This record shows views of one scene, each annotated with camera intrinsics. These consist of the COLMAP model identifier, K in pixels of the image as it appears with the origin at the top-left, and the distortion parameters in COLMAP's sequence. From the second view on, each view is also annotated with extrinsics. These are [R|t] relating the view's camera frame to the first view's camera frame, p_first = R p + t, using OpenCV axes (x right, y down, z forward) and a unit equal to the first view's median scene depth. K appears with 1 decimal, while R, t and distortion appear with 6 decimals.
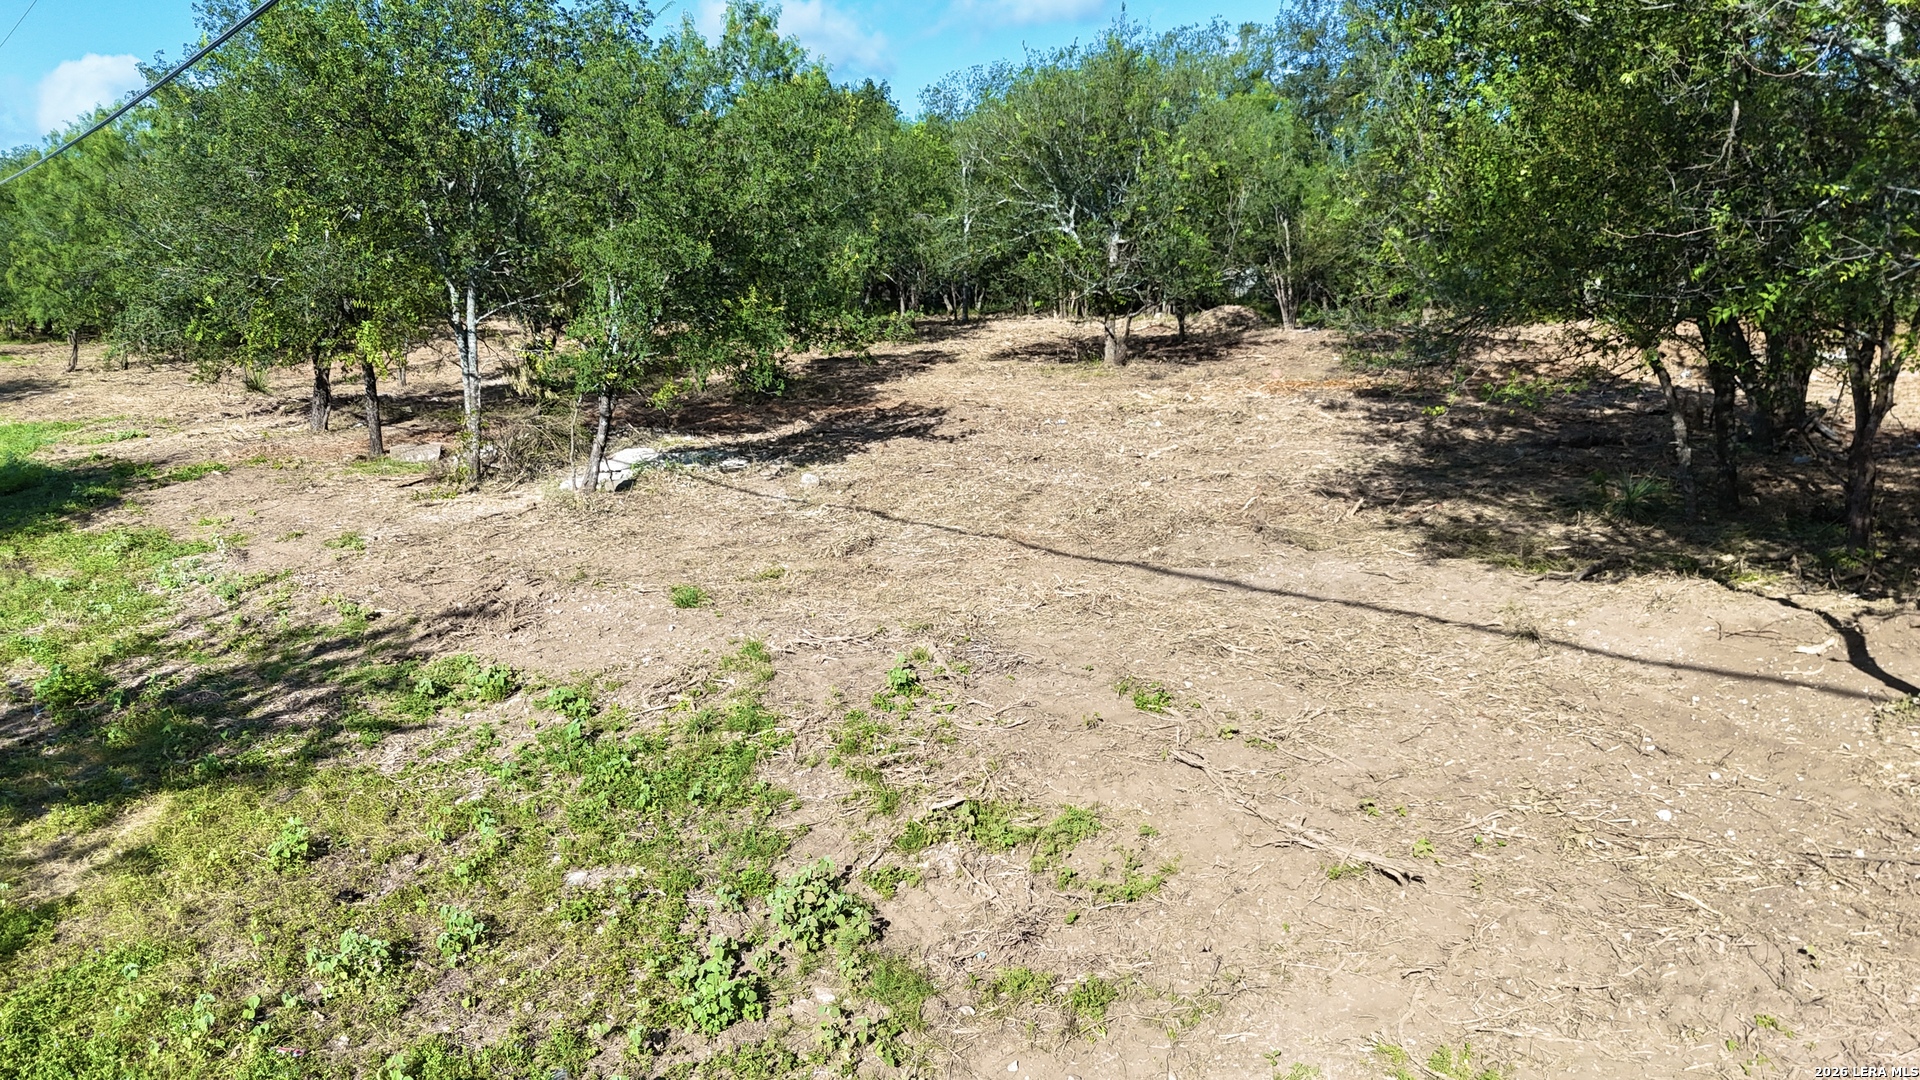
lens RADIAL K [[1411.4, 0, 960.0], [0, 1411.4, 540.0], [0, 0, 1]] dist [0.078389, -0.068917]
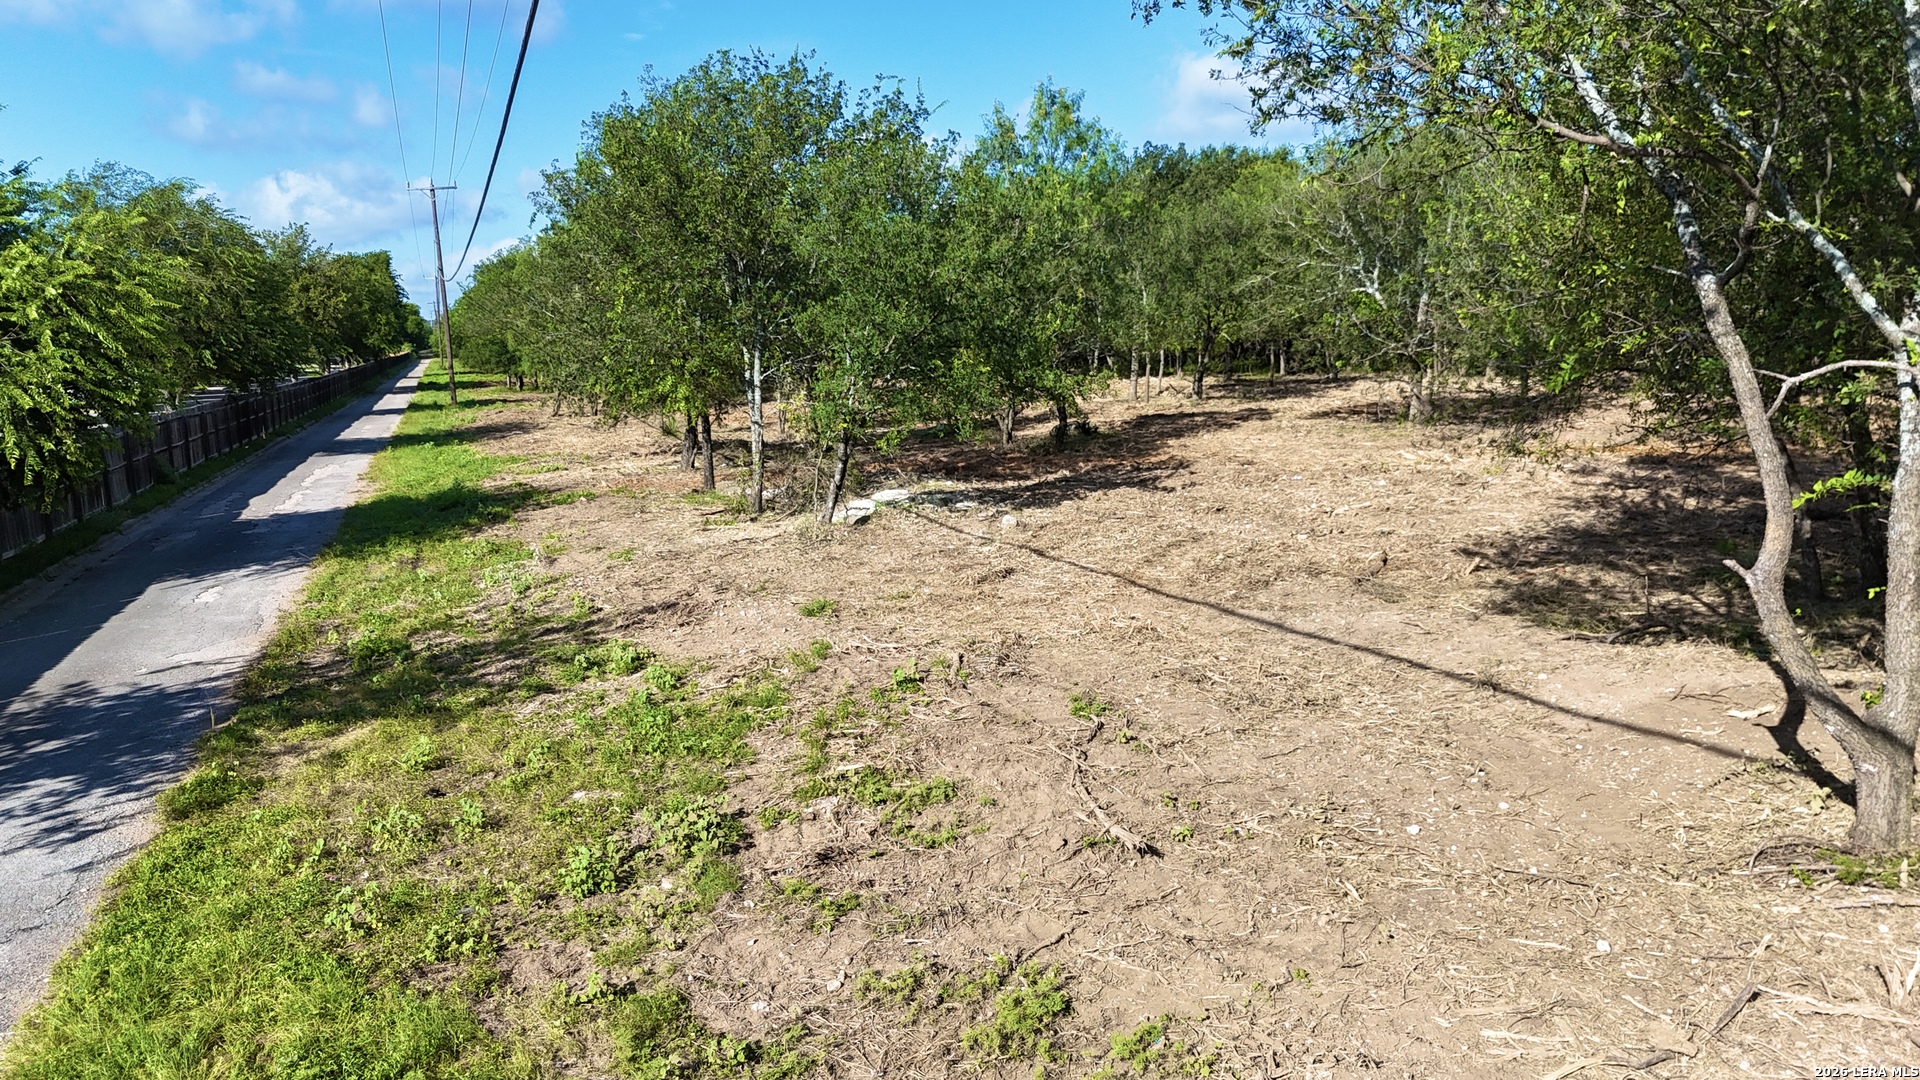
lens RADIAL K [[1411.4, 0, 960.0], [0, 1411.4, 540.0], [0, 0, 1]] dist [0.078389, -0.068917]
pose [[0.952836, 0.044751, -0.300169, 0.174810], [-0.056473, 0.997939, -0.030486, 0.007578], [0.298186, 0.046000, 0.953399, -0.064089]]
